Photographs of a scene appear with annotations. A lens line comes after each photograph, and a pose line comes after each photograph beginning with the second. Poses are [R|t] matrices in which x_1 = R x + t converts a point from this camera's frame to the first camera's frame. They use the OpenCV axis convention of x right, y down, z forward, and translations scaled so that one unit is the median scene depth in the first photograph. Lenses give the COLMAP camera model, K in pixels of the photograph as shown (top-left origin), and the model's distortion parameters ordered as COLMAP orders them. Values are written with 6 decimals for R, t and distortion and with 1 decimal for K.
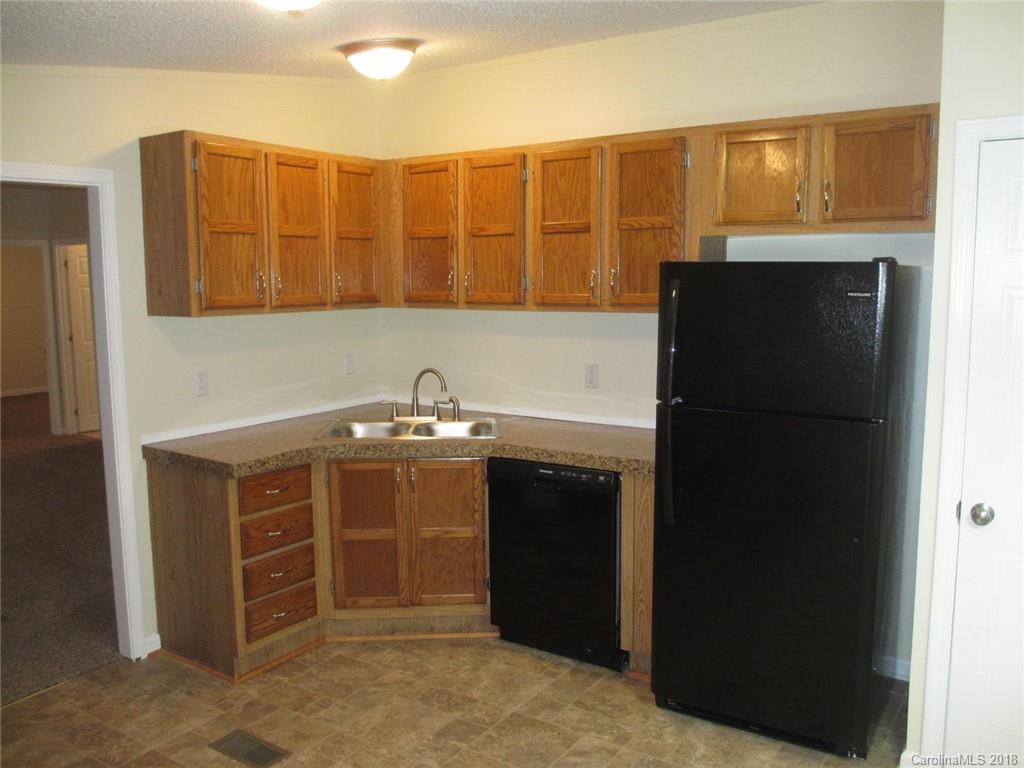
lens RADIAL K [[844.7, 0, 515.5], [0, 844.7, 386.6], [0, 0, 1]] dist [-0.040591, 0.000120]
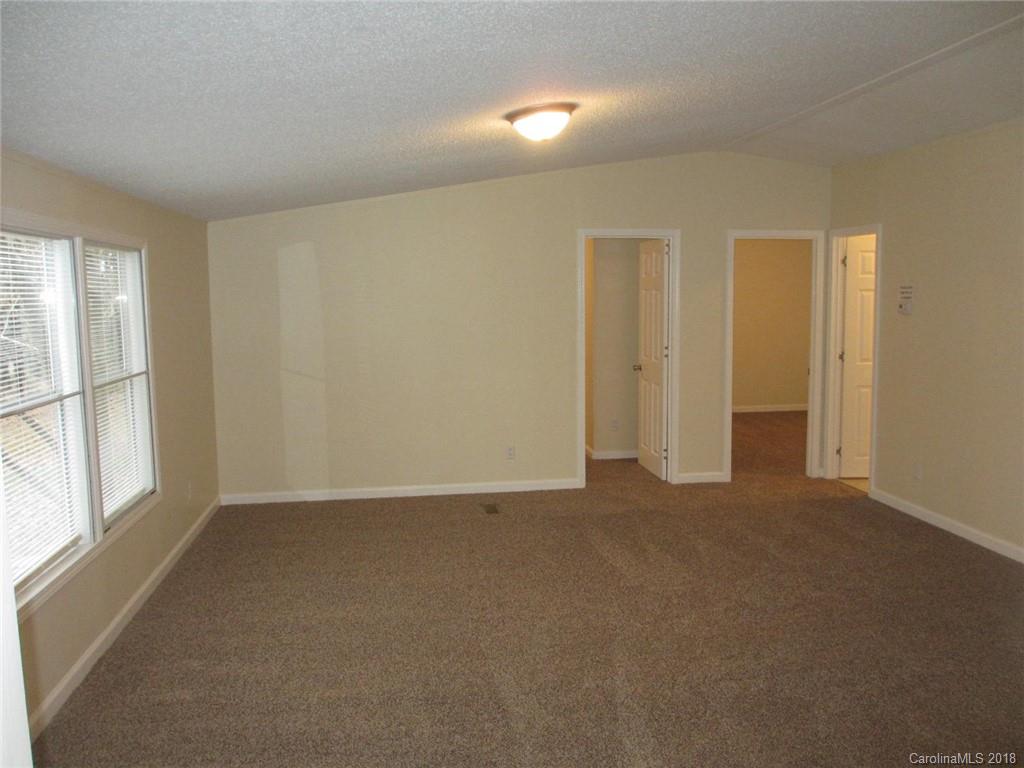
lens RADIAL K [[844.7, 0, 511.2], [0, 844.7, 383.3], [0, 0, 1]] dist [-0.040591, 0.000120]
pose [[0.650980, 0.090388, -0.753694, -0.144720], [-0.081116, 0.995484, 0.049323, -0.047596], [0.754748, 0.029028, 0.655372, 0.261909]]
